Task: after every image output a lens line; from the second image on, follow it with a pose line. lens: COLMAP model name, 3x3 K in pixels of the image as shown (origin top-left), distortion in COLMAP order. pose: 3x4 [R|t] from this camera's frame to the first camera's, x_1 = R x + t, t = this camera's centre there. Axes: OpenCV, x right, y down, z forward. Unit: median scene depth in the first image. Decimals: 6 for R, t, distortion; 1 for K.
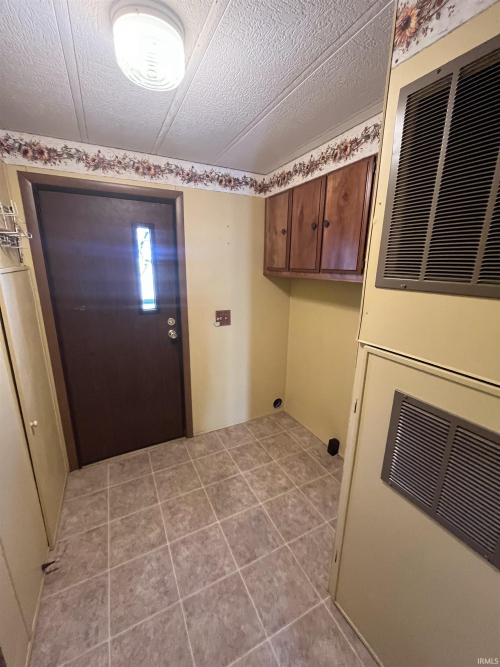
lens RADIAL K [[275.8, 0, 251.7], [0, 275.8, 335.6], [0, 0, 1]] dist [0.013383, -0.000887]
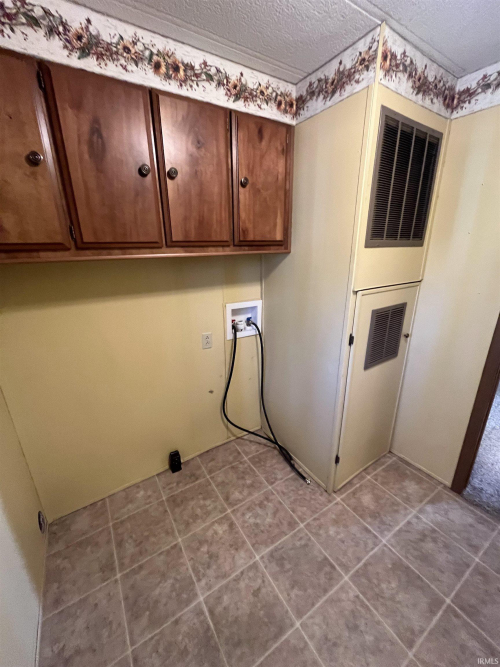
lens RADIAL K [[275.8, 0, 254.3], [0, 275.8, 332.3], [0, 0, 1]] dist [0.013383, -0.000887]
pose [[-0.101193, -0.321173, 0.941599, -0.541553], [0.265443, 0.903430, 0.336681, -0.231192], [-0.958801, 0.284010, -0.006168, 0.942602]]
